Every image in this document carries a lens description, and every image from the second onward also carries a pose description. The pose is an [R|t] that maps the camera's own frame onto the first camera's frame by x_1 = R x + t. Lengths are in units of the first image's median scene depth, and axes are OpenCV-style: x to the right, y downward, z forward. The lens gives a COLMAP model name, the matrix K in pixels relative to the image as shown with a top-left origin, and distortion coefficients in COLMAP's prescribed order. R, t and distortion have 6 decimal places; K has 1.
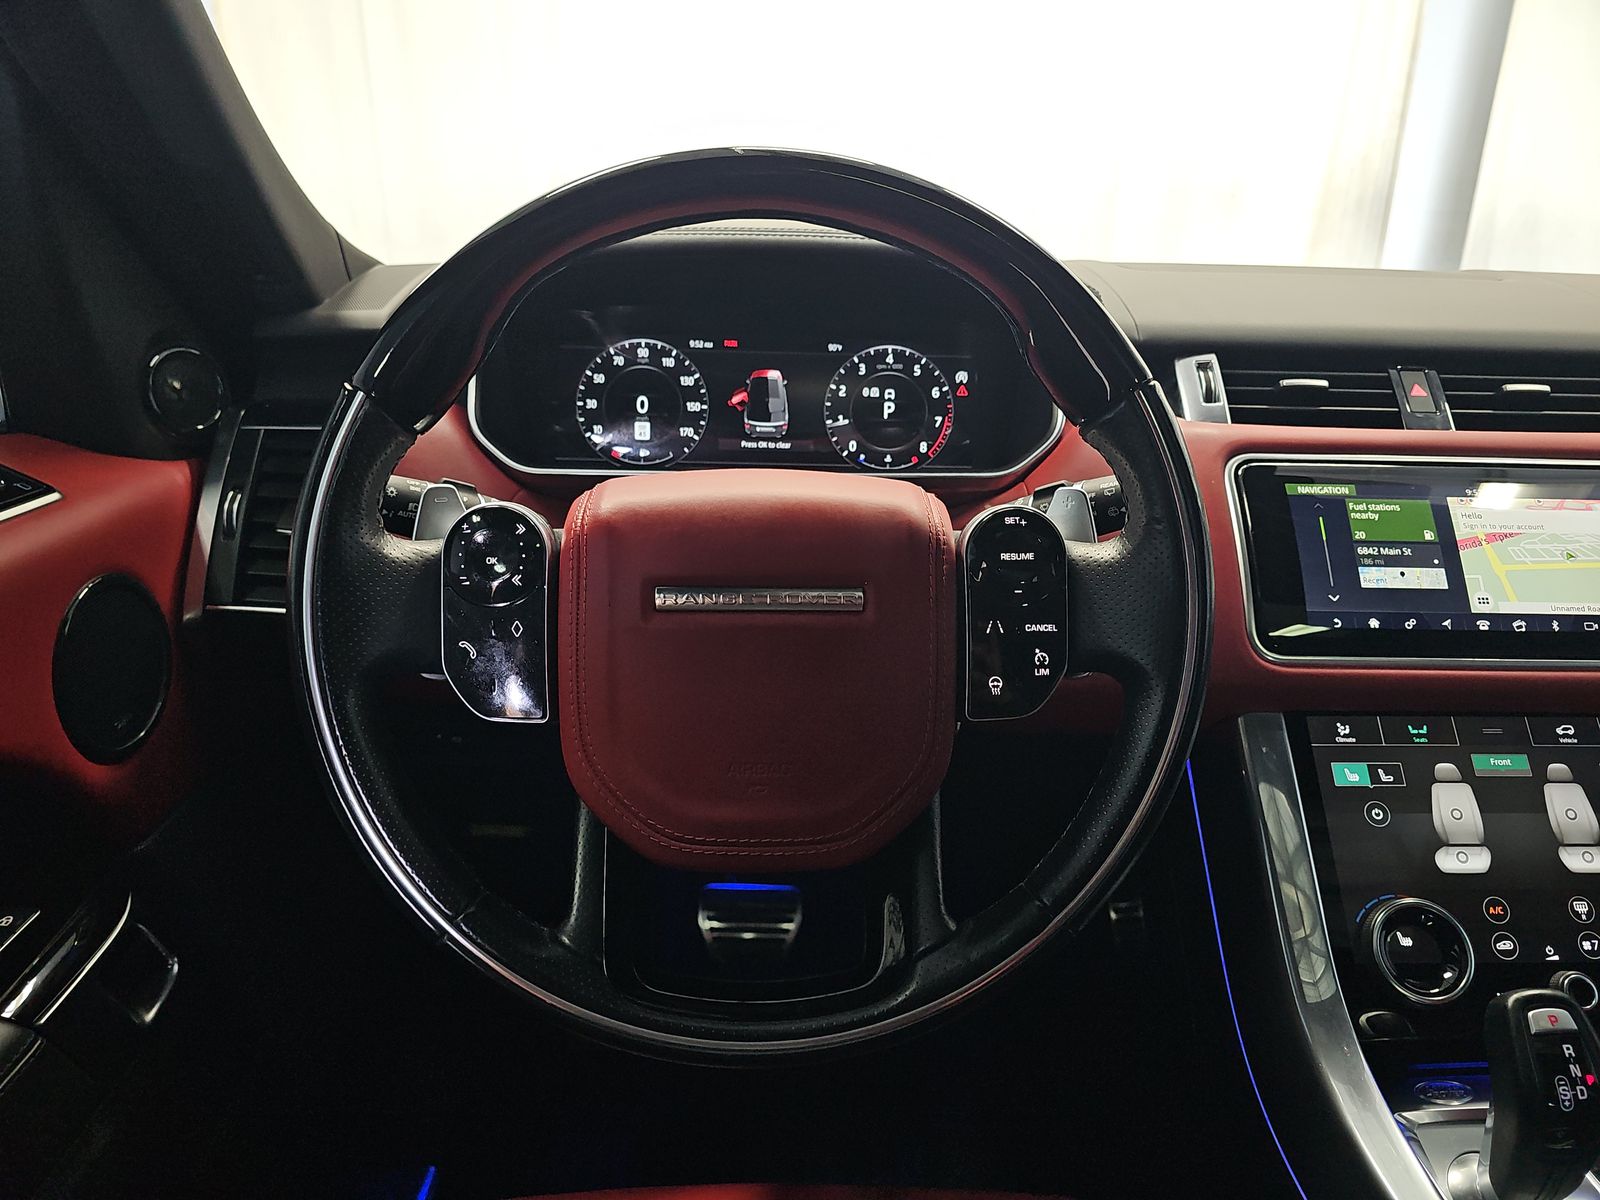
lens RADIAL K [[1070.9, 0, 797.9], [0, 1070.9, 605.9], [0, 0, 1]] dist [0.044094, -0.048375]
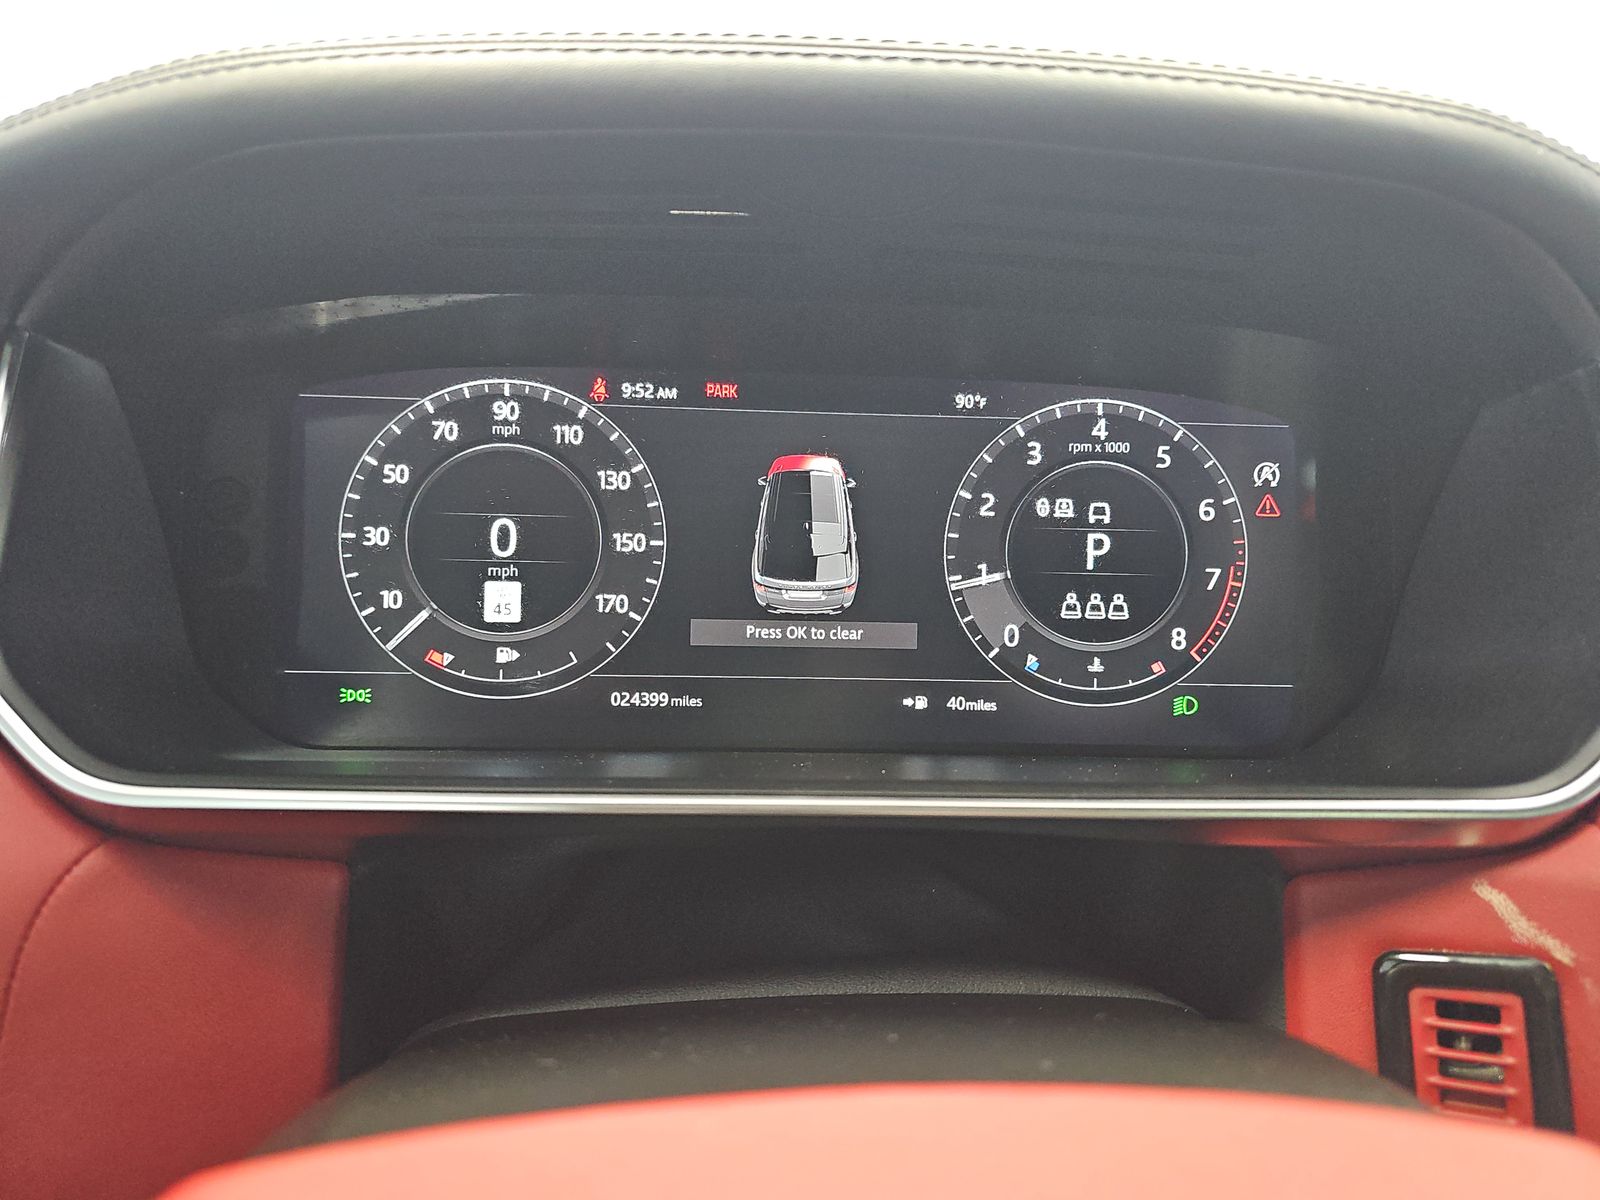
lens RADIAL K [[1070.9, 0, 784.5], [0, 1070.9, 599.6], [0, 0, 1]] dist [0.044094, -0.048375]
pose [[0.999797, 0.004986, 0.019541, -0.046013], [-0.004626, 0.999820, -0.018390, -0.157196], [-0.019630, 0.018296, 0.999640, 0.590723]]
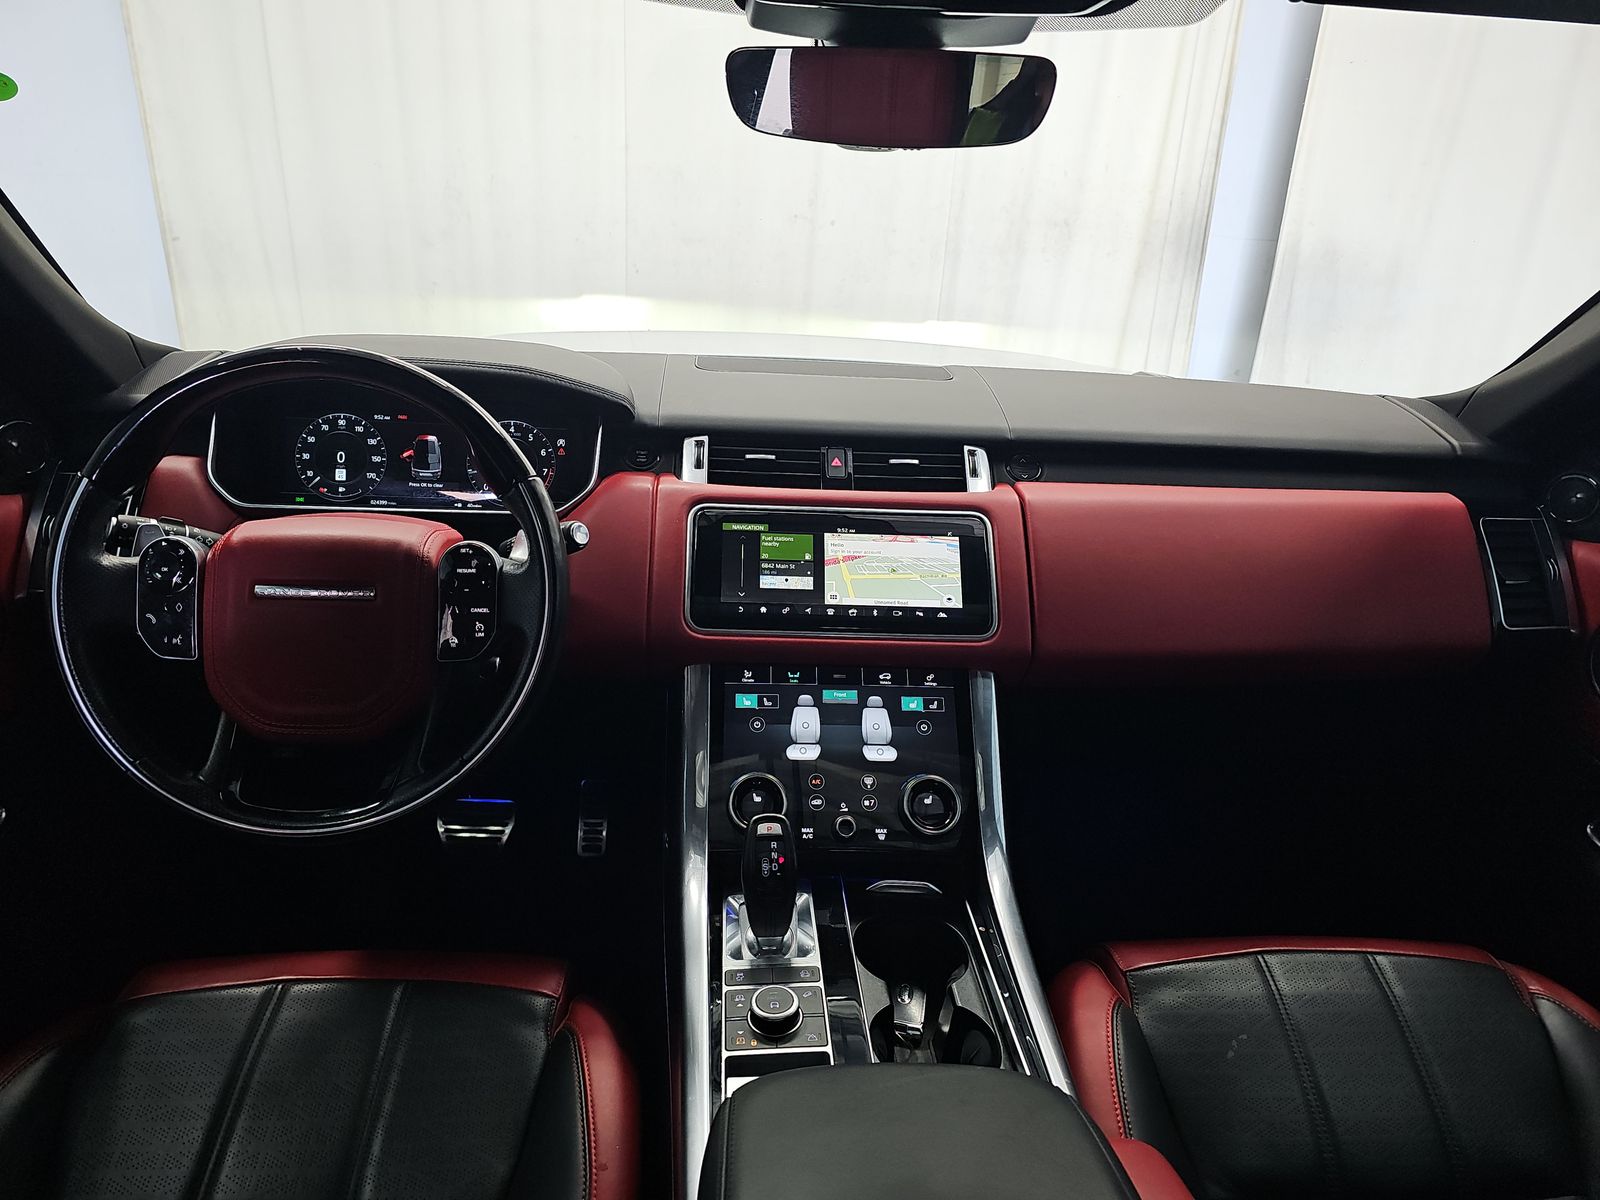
lens RADIAL K [[1070.9, 0, 796.6], [0, 1070.9, 591.3], [0, 0, 1]] dist [0.044094, -0.048375]
pose [[0.999205, 0.014168, 0.037254, 0.436623], [-0.014460, 0.999867, 0.007582, -0.021064], [-0.037141, -0.008115, 0.999277, -0.526421]]
